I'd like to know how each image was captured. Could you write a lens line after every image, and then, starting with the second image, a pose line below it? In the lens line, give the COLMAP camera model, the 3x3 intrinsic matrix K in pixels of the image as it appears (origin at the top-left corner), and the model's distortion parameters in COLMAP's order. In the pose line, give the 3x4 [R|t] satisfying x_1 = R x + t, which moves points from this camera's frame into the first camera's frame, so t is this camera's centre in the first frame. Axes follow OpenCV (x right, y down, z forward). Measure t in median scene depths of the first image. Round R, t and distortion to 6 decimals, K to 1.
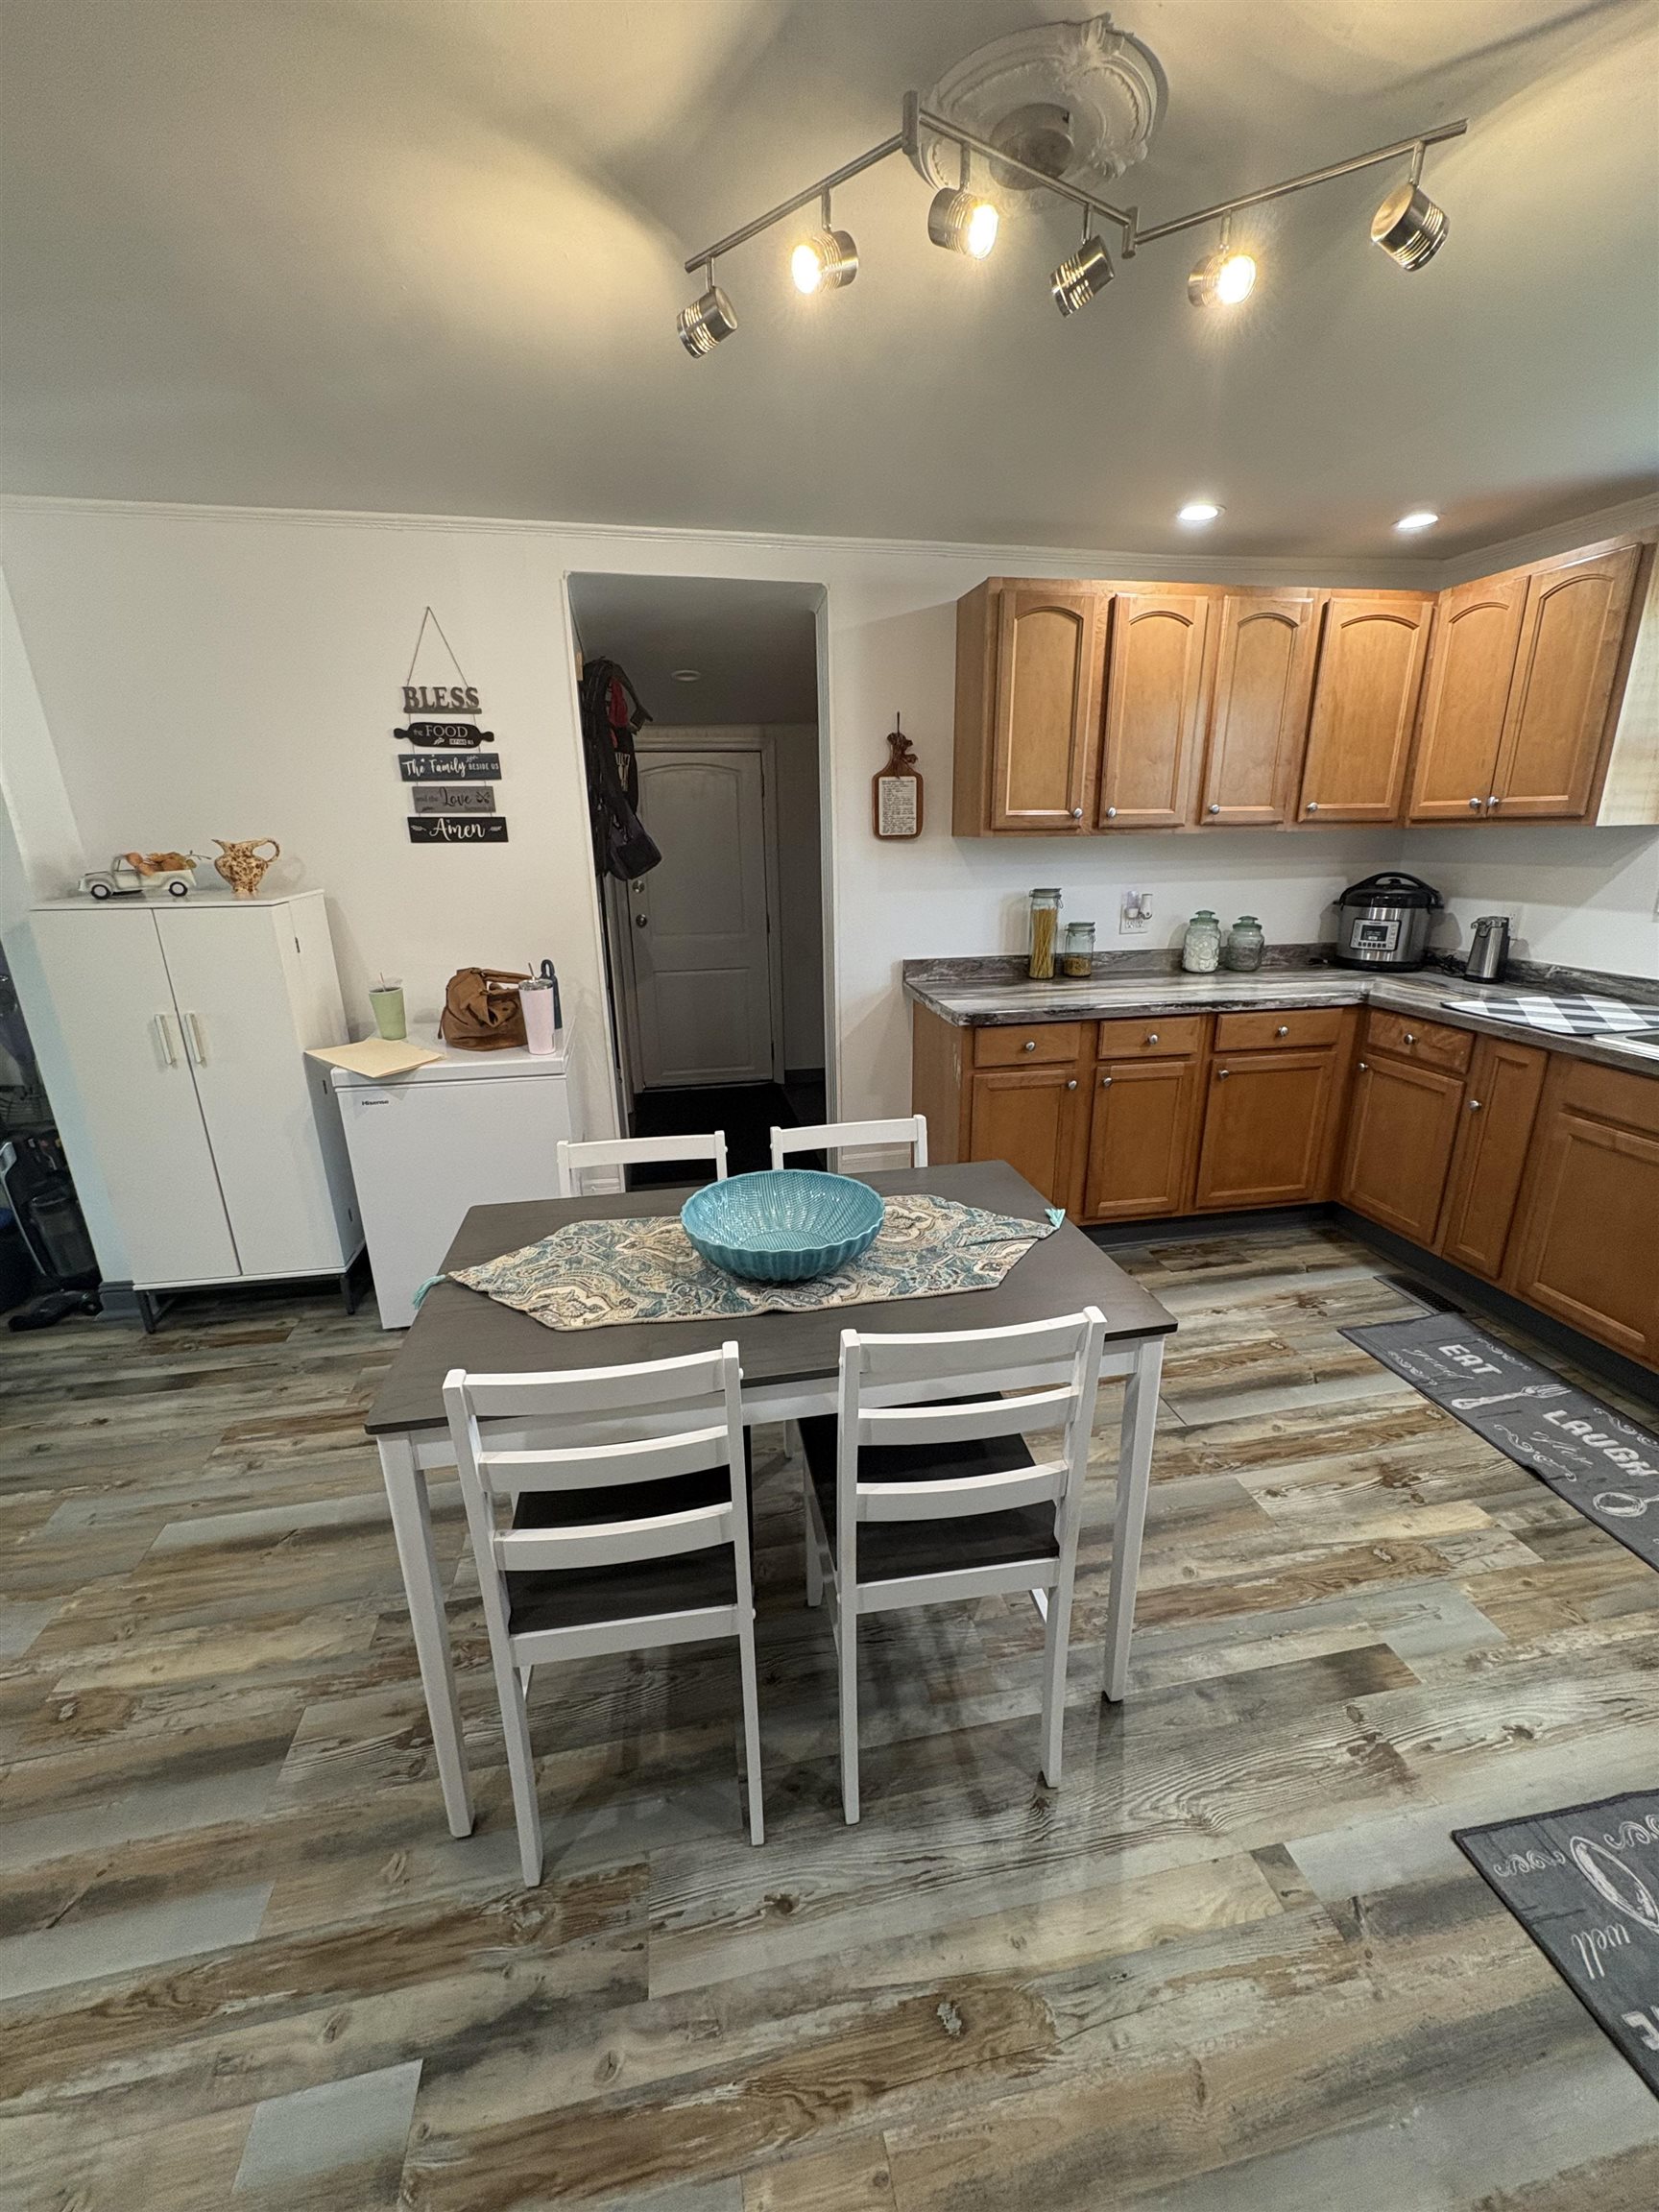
lens RADIAL K [[882.6, 0, 829.5], [0, 882.6, 1106.0], [0, 0, 1]] dist [0.003127, -0.000246]
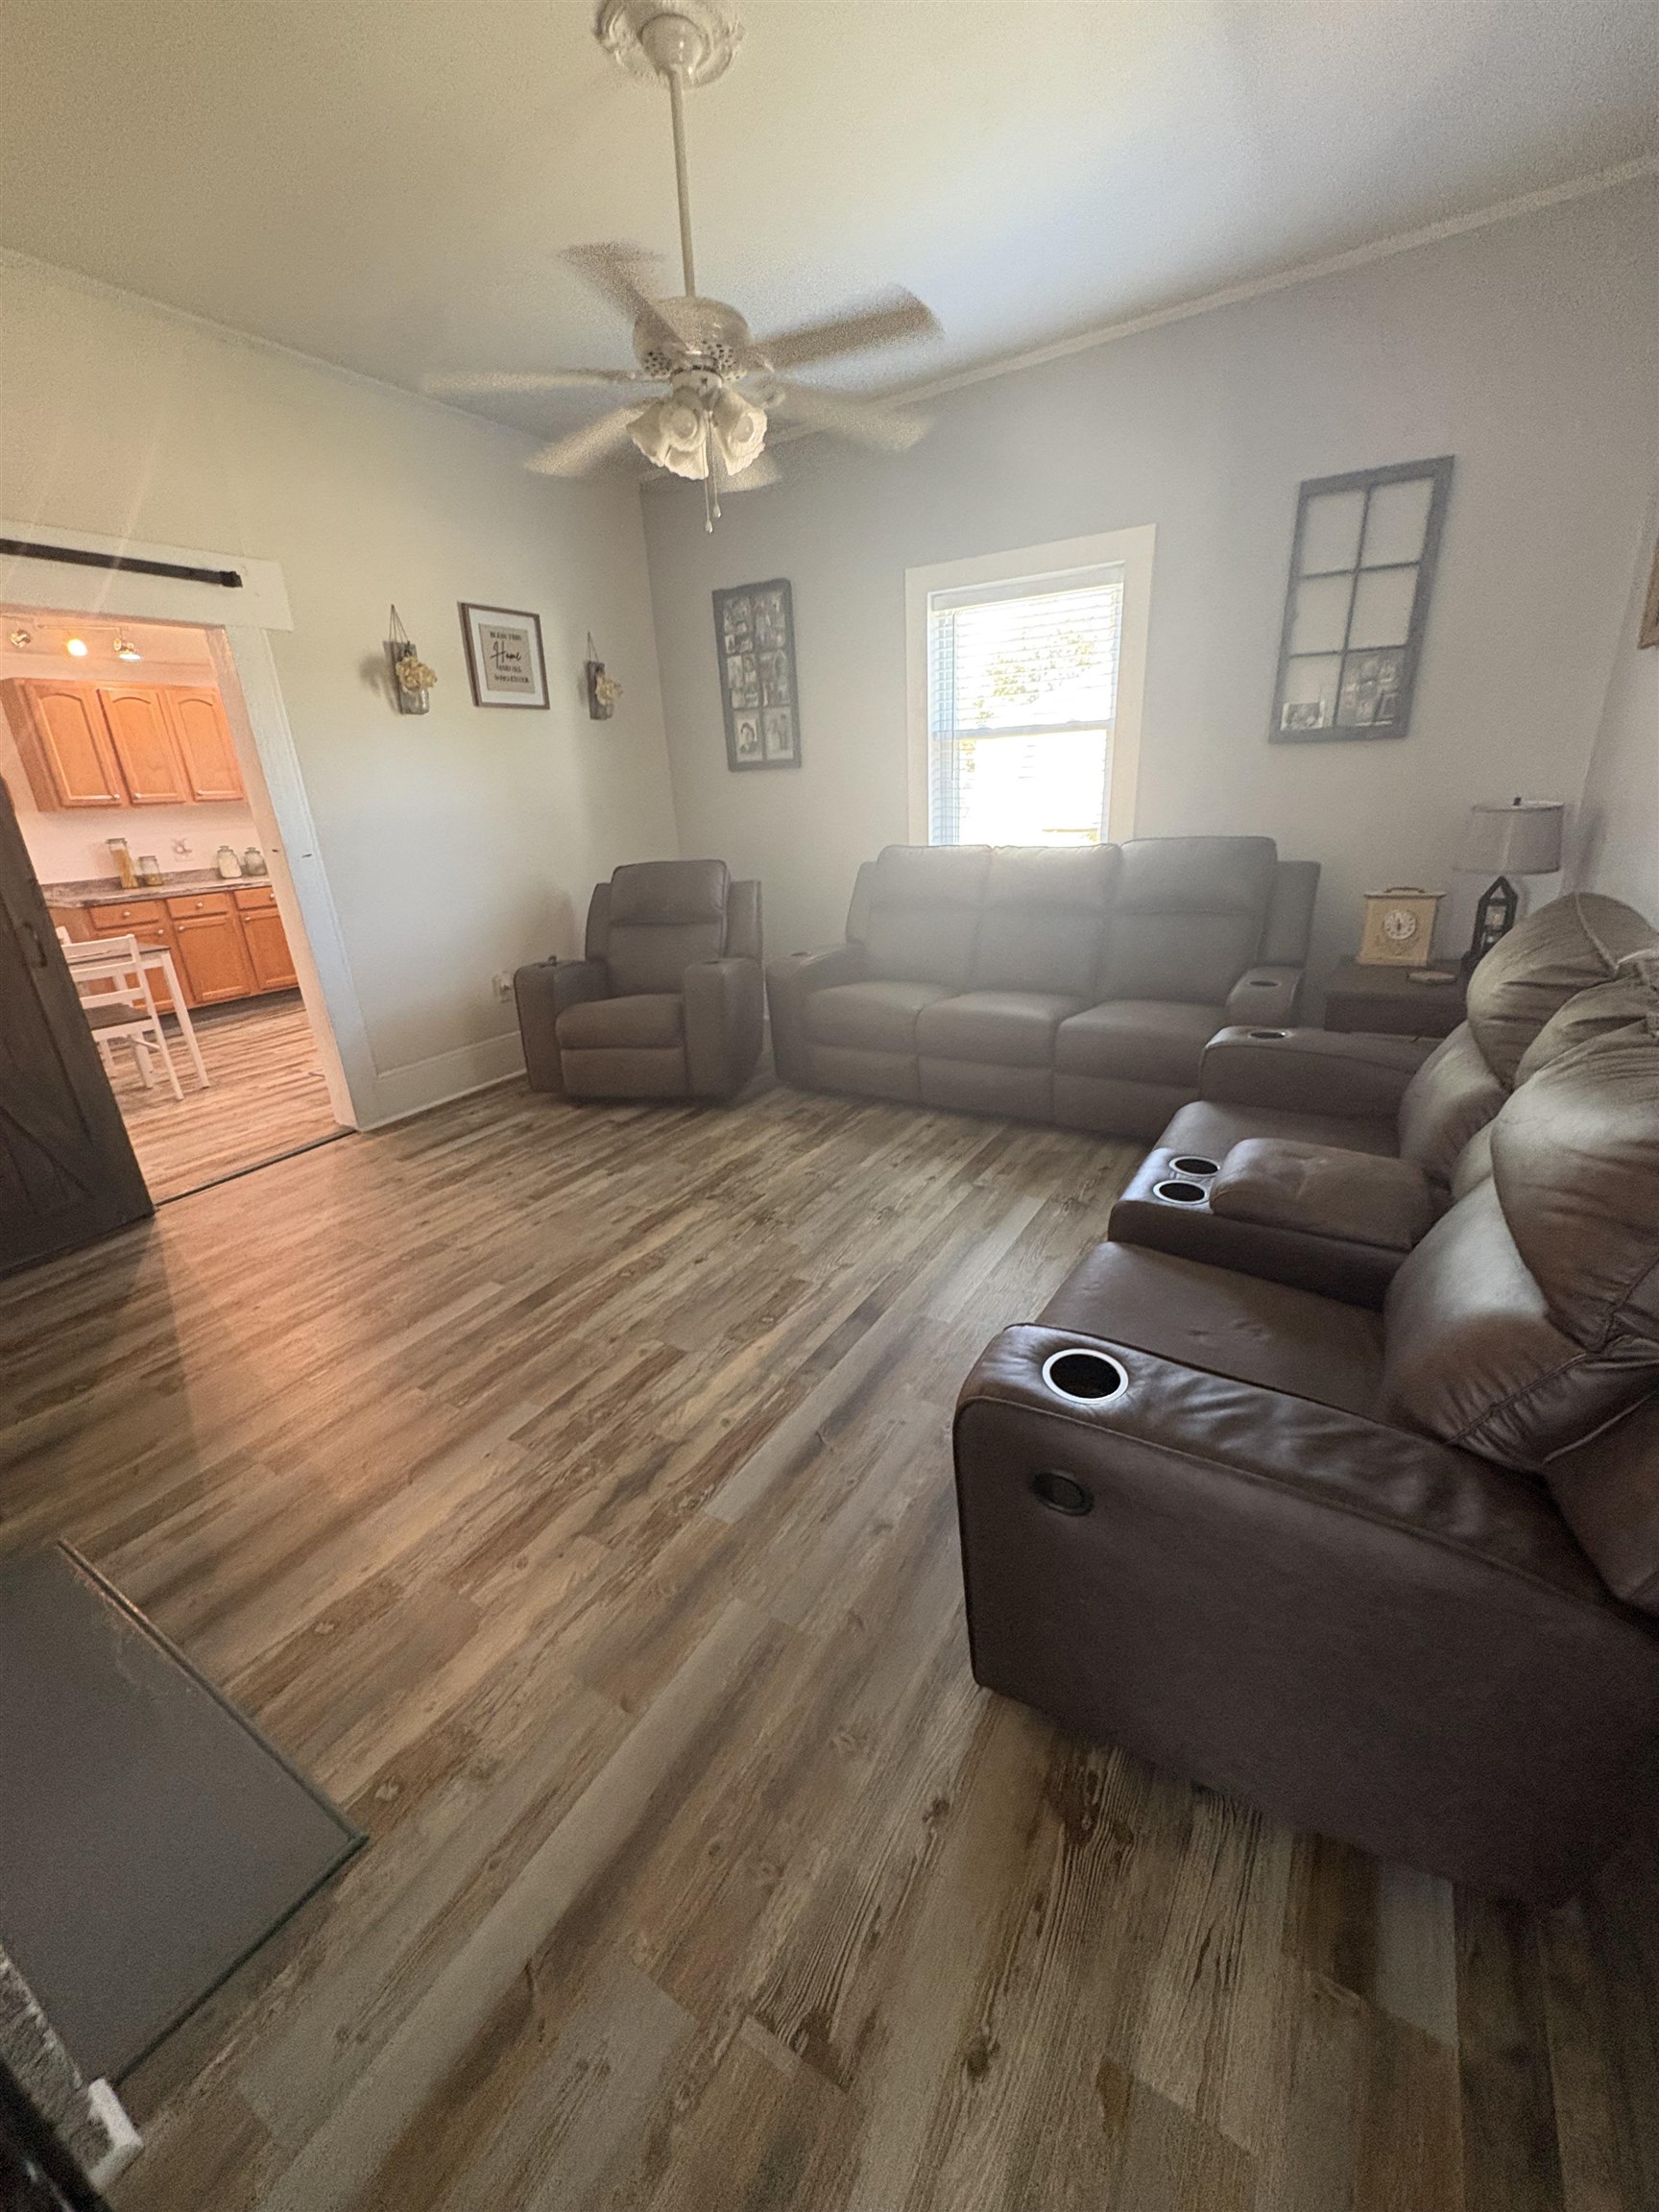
lens RADIAL K [[882.6, 0, 829.5], [0, 882.6, 1106.0], [0, 0, 1]] dist [0.003127, -0.000246]
pose [[0.674503, -0.272057, 0.686316, -0.207548], [0.253999, 0.958390, 0.130281, 0.529543], [-0.693203, 0.086448, 0.715539, -1.619848]]
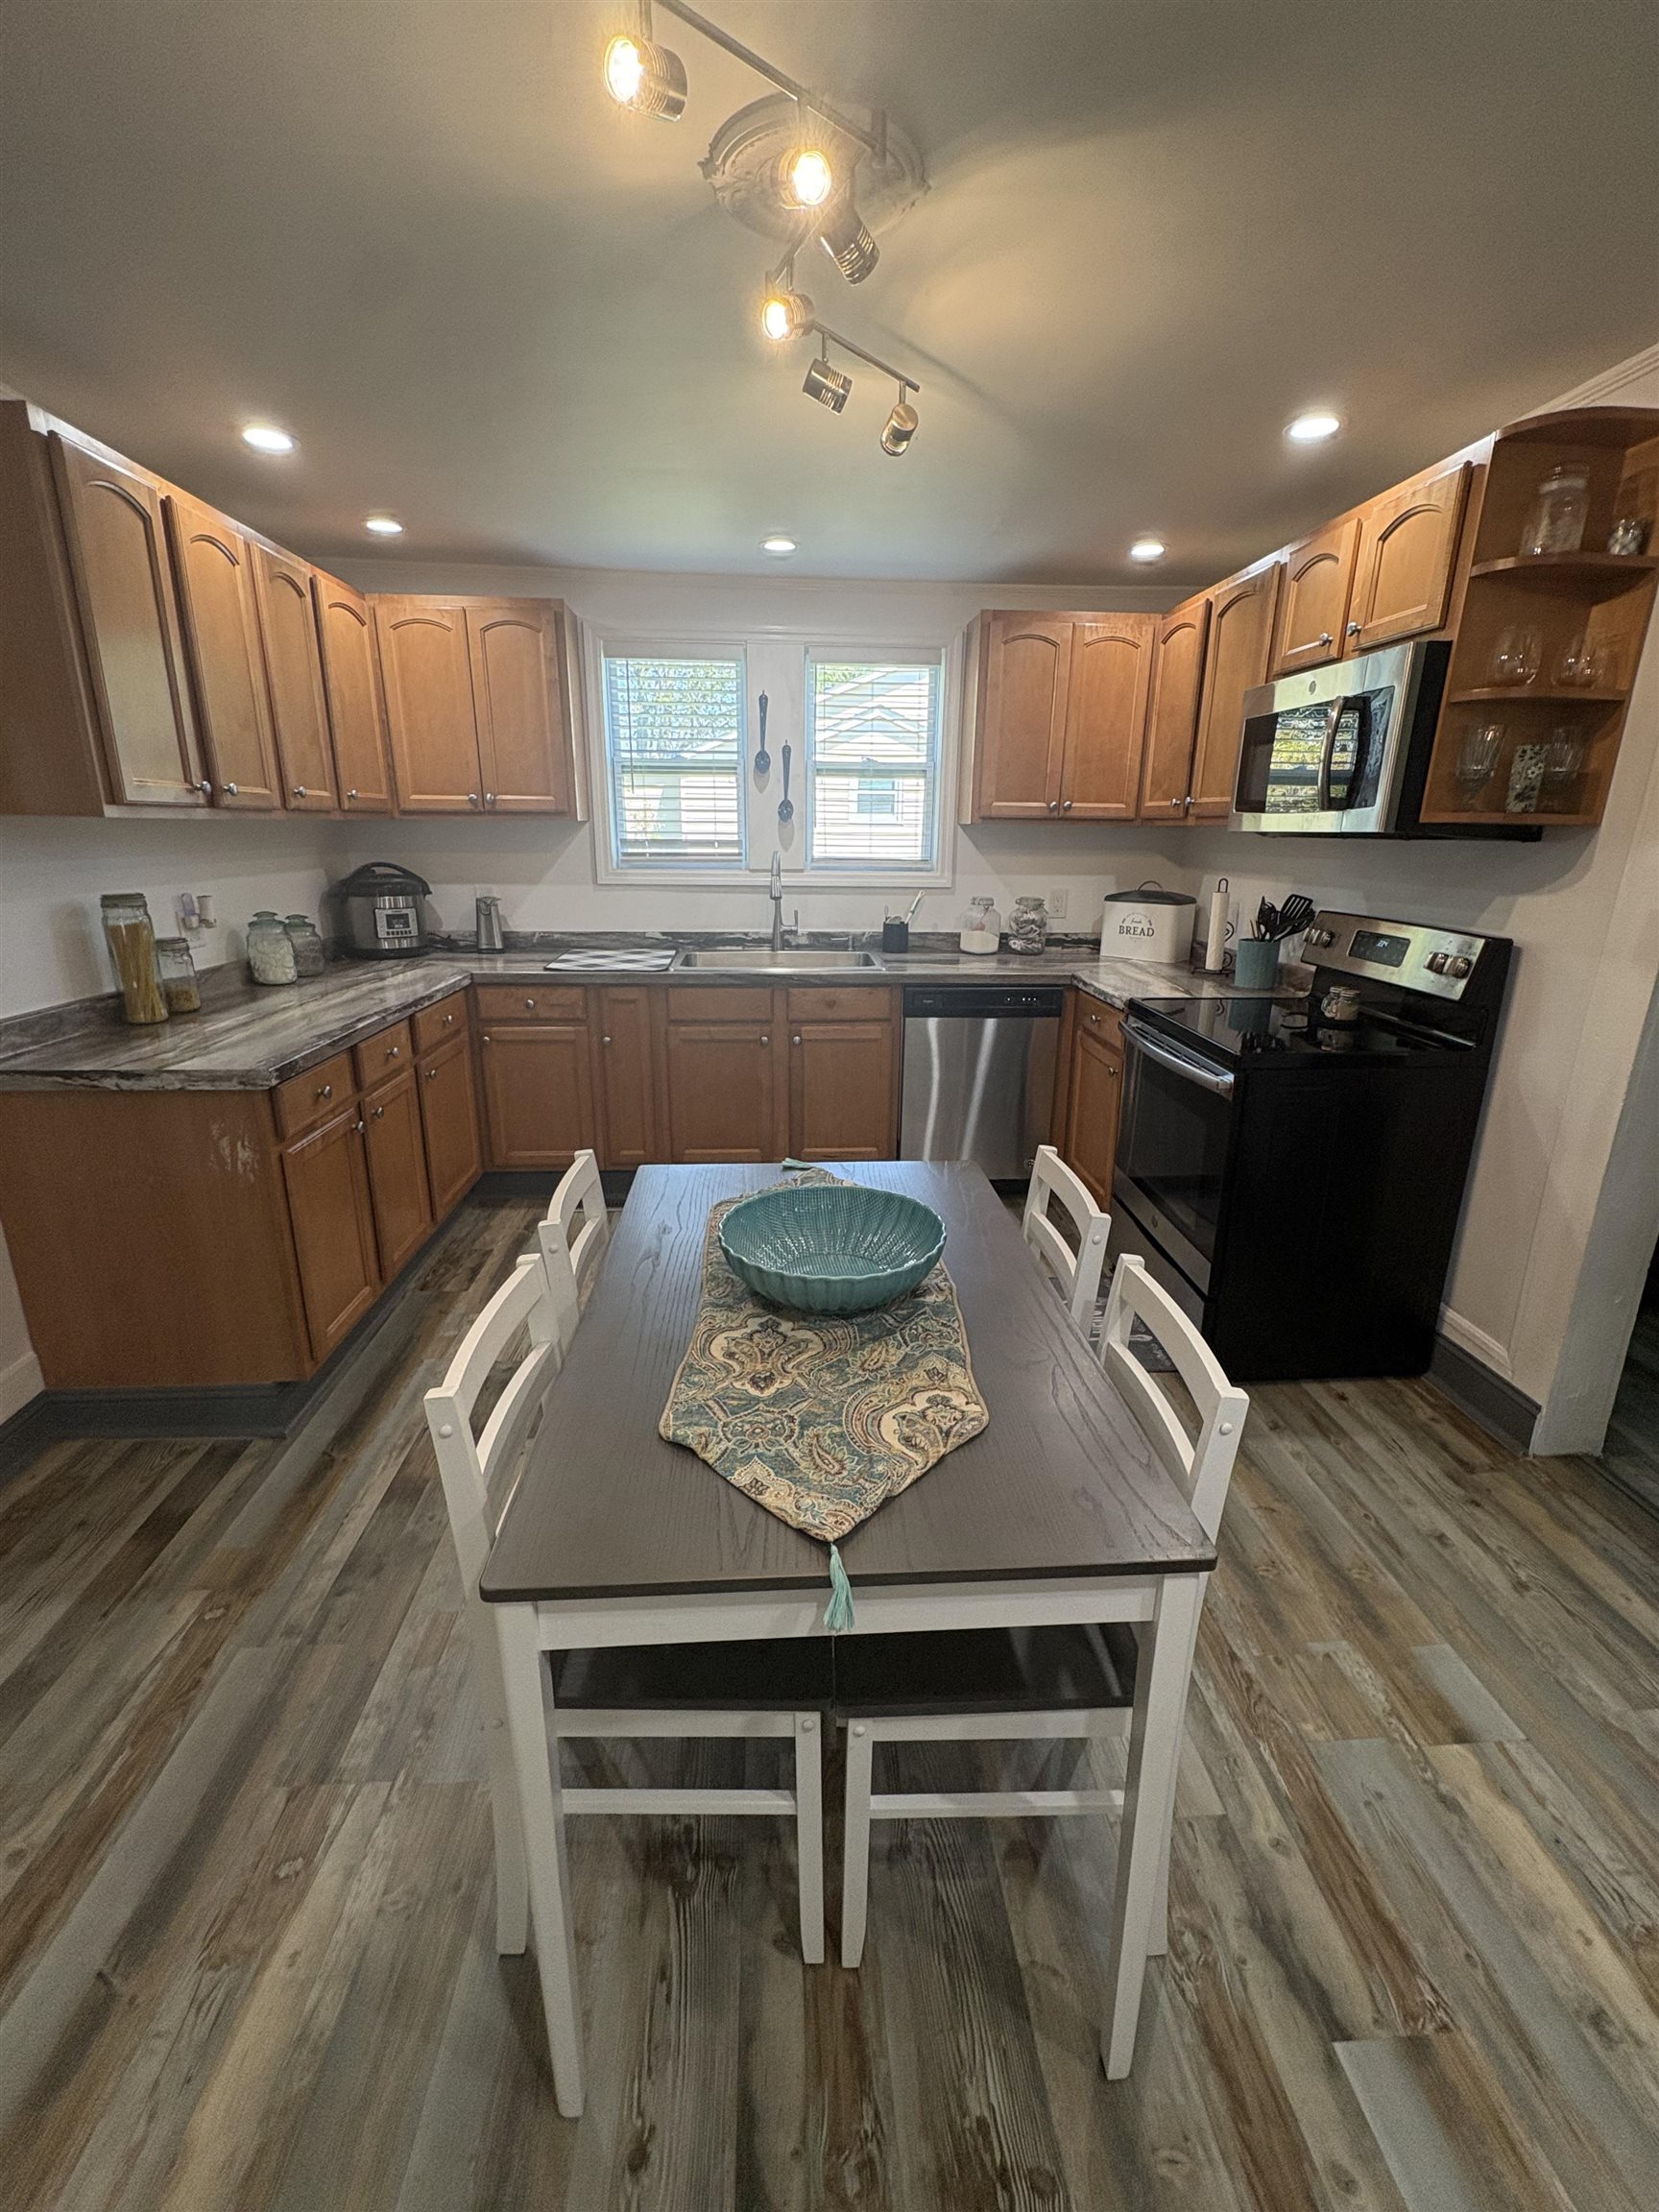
lens RADIAL K [[947.6, 0, 835.4], [0, 947.6, 1103.0], [0, 0, 1]] dist [-0.000680, 0.000680]
pose [[0.120097, -0.262720, 0.957369, -0.540575], [0.285093, 0.932856, 0.220230, -0.121588], [-0.950946, 0.246491, 0.186933, 0.460743]]
